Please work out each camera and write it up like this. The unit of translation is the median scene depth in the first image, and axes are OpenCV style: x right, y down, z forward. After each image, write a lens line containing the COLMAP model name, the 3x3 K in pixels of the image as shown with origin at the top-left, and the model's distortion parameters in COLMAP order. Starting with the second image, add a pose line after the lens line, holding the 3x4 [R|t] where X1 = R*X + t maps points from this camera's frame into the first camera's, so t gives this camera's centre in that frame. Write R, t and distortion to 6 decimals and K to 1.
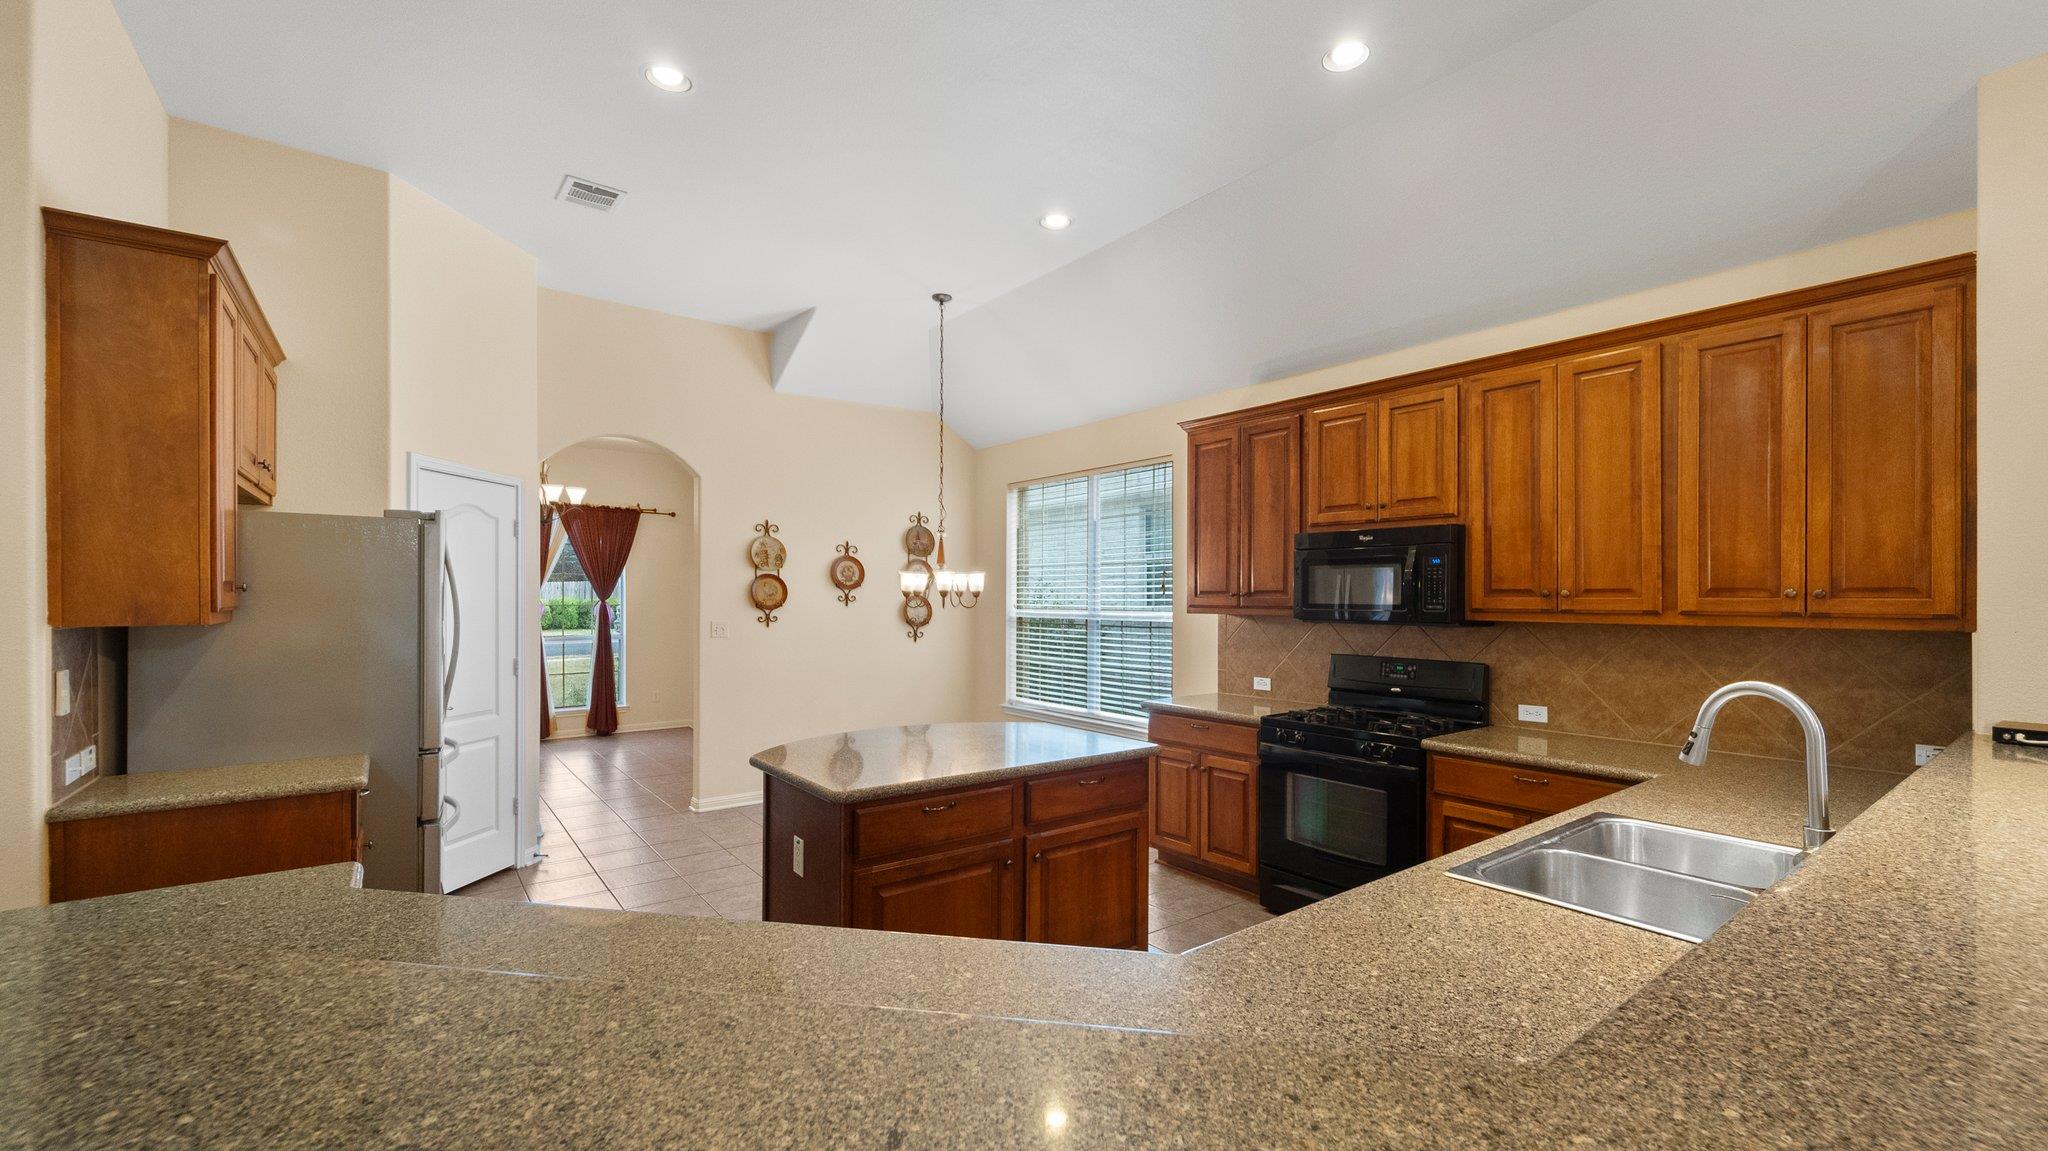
lens RADIAL K [[831.1, 0, 1022.1], [0, 831.1, 585.9], [0, 0, 1]] dist [0.001671, 0.000135]
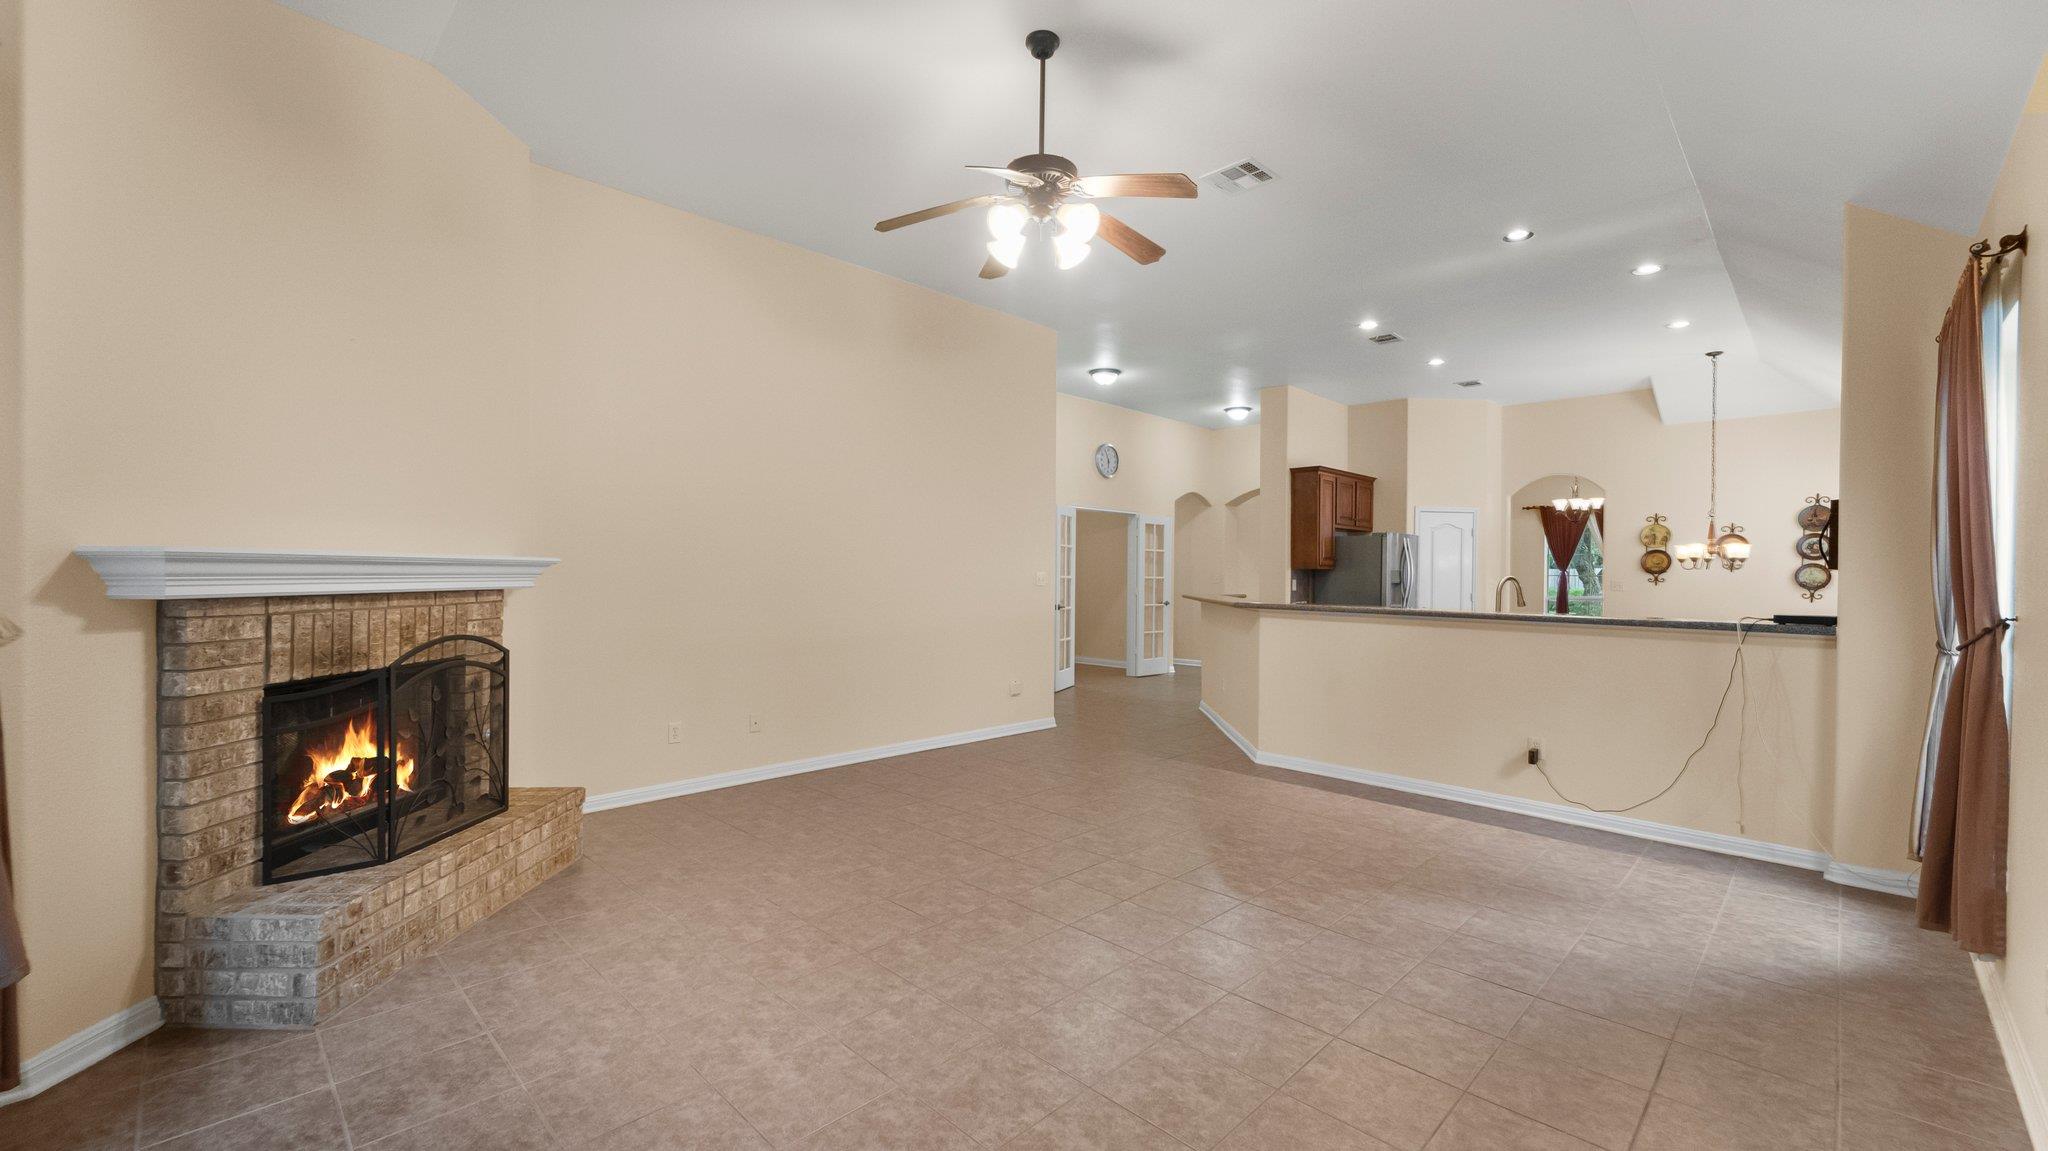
lens RADIAL K [[831.1, 0, 1020.4], [0, 831.1, 576.2], [0, 0, 1]] dist [0.001671, 0.000135]
pose [[0.165428, 0.000926, -0.986221, 2.137519], [0.004265, 0.999990, 0.001654, 0.056207], [0.986213, -0.004480, 0.165423, -0.804866]]
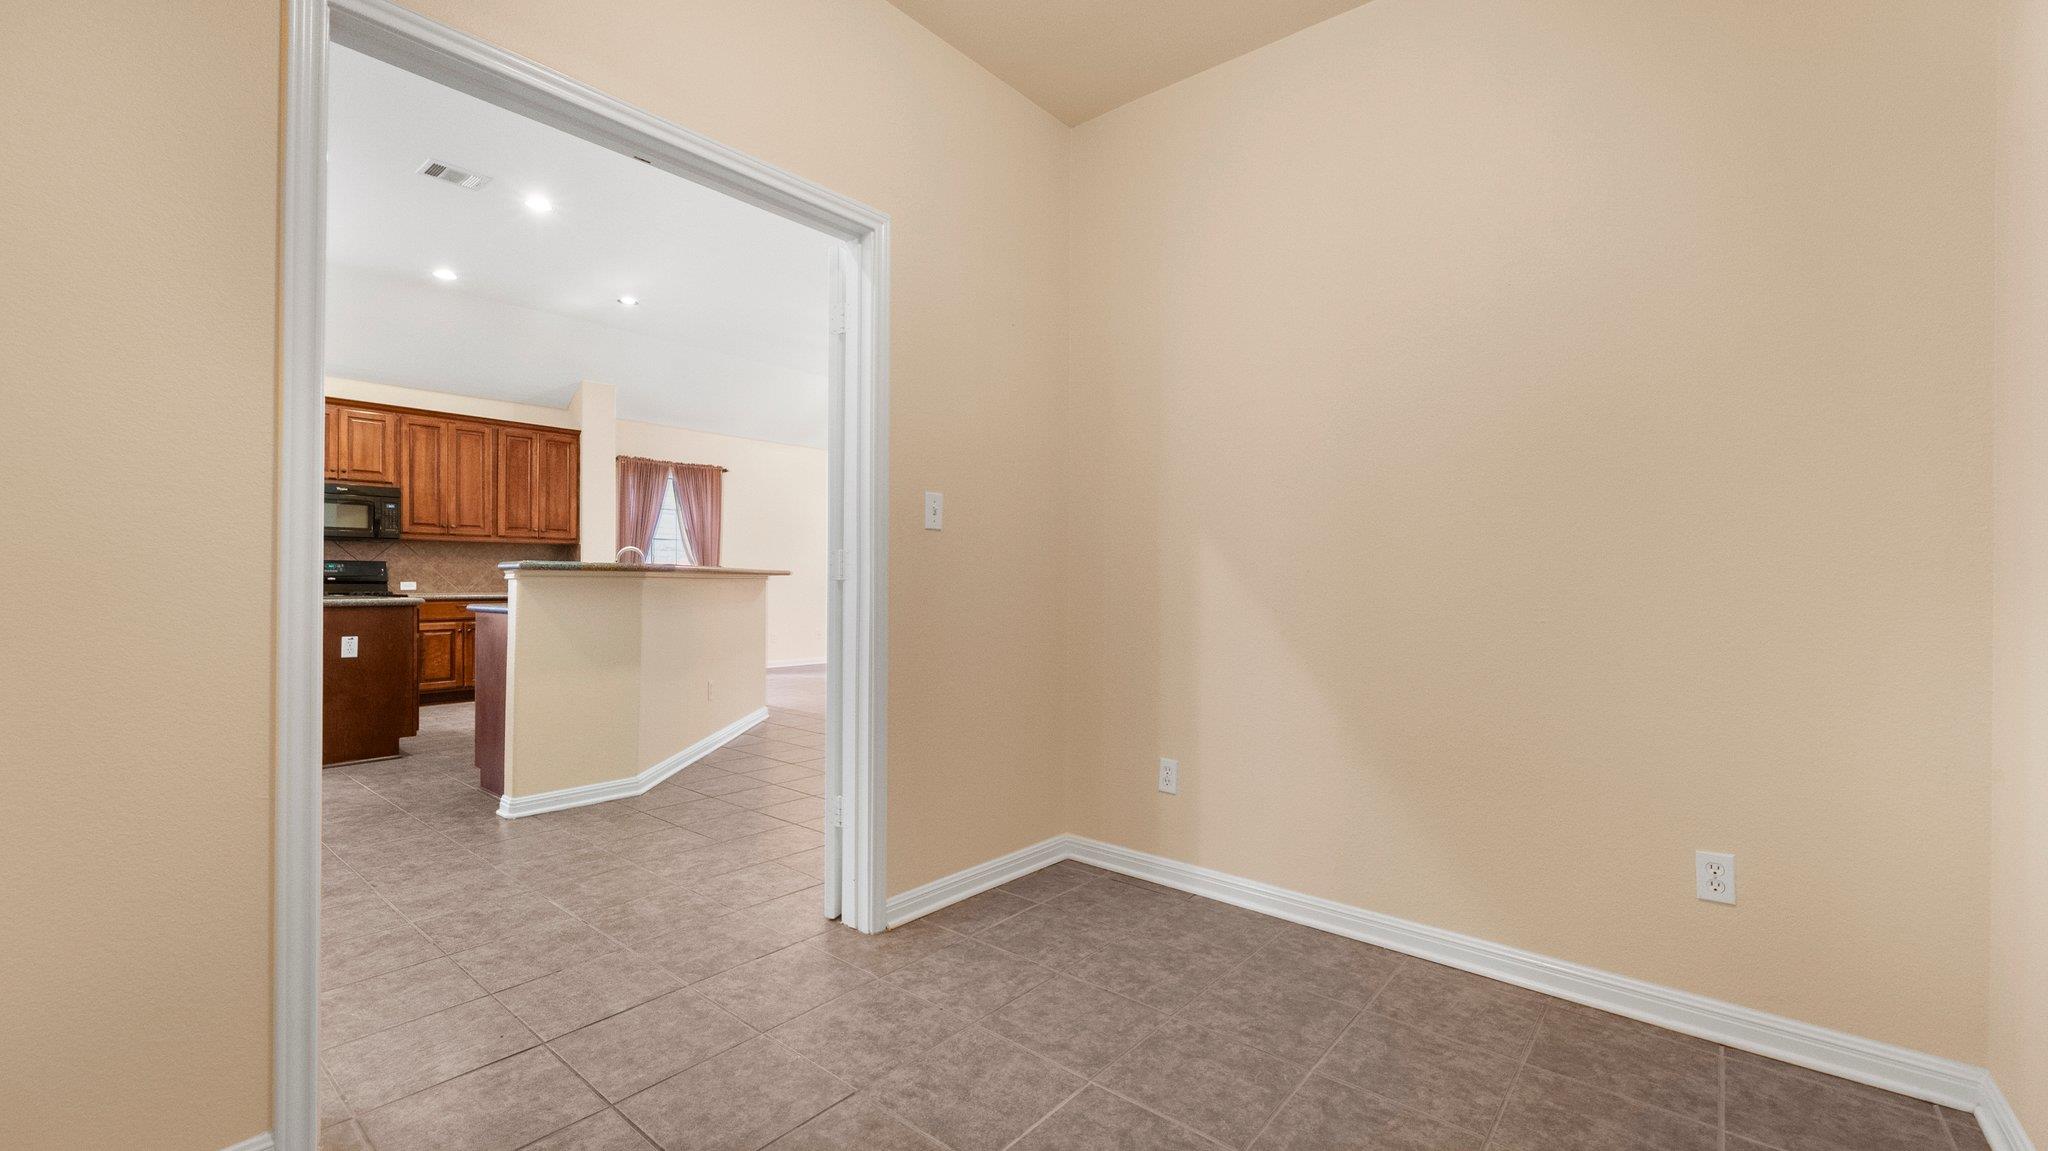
lens RADIAL K [[831.1, 0, 1025.2], [0, 831.1, 577.6], [0, 0, 1]] dist [0.001671, 0.000135]
pose [[-0.240256, -0.003438, 0.970704, -1.700319], [-0.018489, 0.999829, -0.001035, 0.108208], [-0.970534, -0.018196, -0.240278, 0.035187]]
